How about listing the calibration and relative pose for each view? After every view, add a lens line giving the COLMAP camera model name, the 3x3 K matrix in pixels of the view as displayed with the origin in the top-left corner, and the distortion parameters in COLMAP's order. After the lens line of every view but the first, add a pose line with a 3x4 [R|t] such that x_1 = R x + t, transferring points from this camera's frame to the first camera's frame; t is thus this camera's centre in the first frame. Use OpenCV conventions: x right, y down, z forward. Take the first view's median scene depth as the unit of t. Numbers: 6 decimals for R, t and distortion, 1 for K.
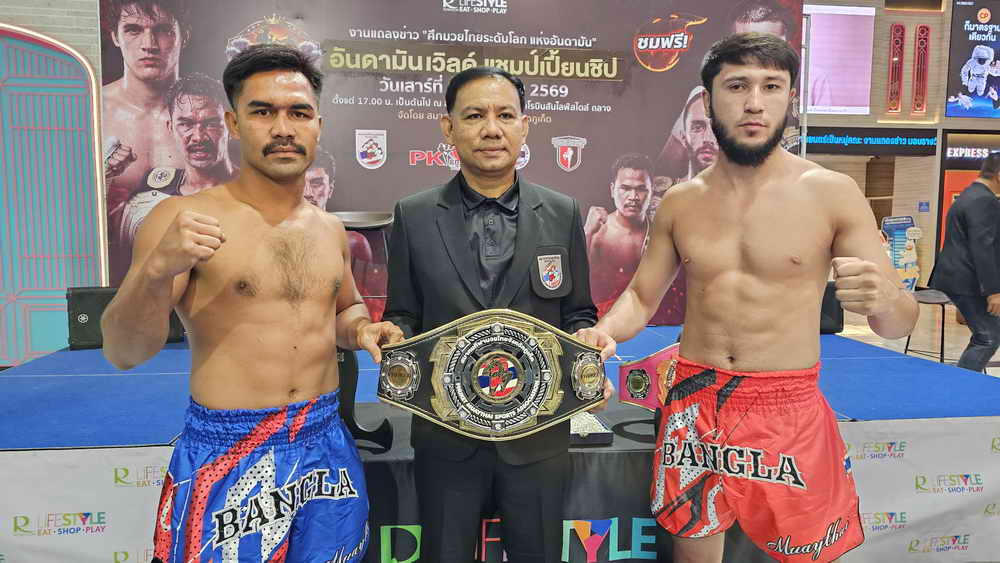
lens RADIAL K [[664.6, 0, 503.6], [0, 664.6, 283.7], [0, 0, 1]] dist [0.056806, -0.046611]
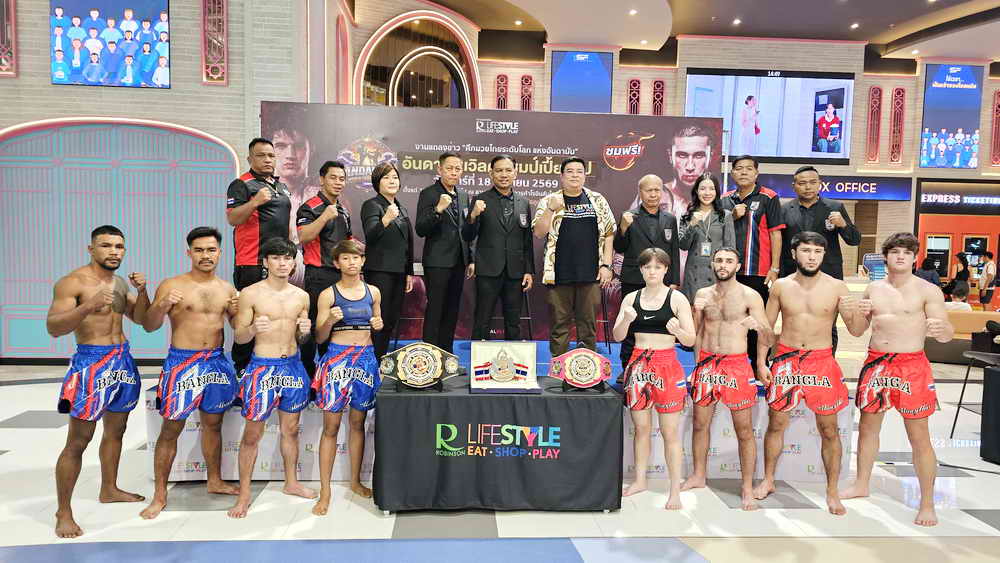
lens RADIAL K [[665.5, 0, 499.6], [0, 665.5, 273.9], [0, 0, 1]] dist [0.060372, -0.049634]
pose [[0.998077, 0.022642, -0.057701, 0.058302], [-0.024699, 0.999076, -0.035185, -0.031627], [0.056851, 0.036543, 0.997714, -0.503253]]
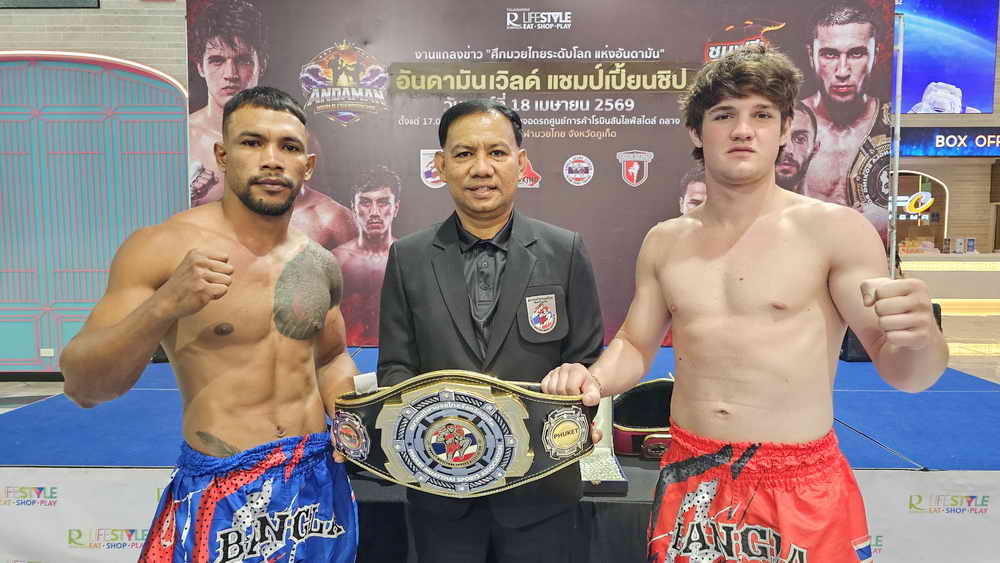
lens RADIAL K [[663.6, 0, 507.1], [0, 663.6, 281.2], [0, 0, 1]] dist [0.061968, -0.051088]
pose [[0.990801, 0.005707, -0.135205, 0.047485], [-0.007484, 0.999892, -0.012638, -0.018019], [0.135118, 0.013534, 0.990737, 0.015447]]
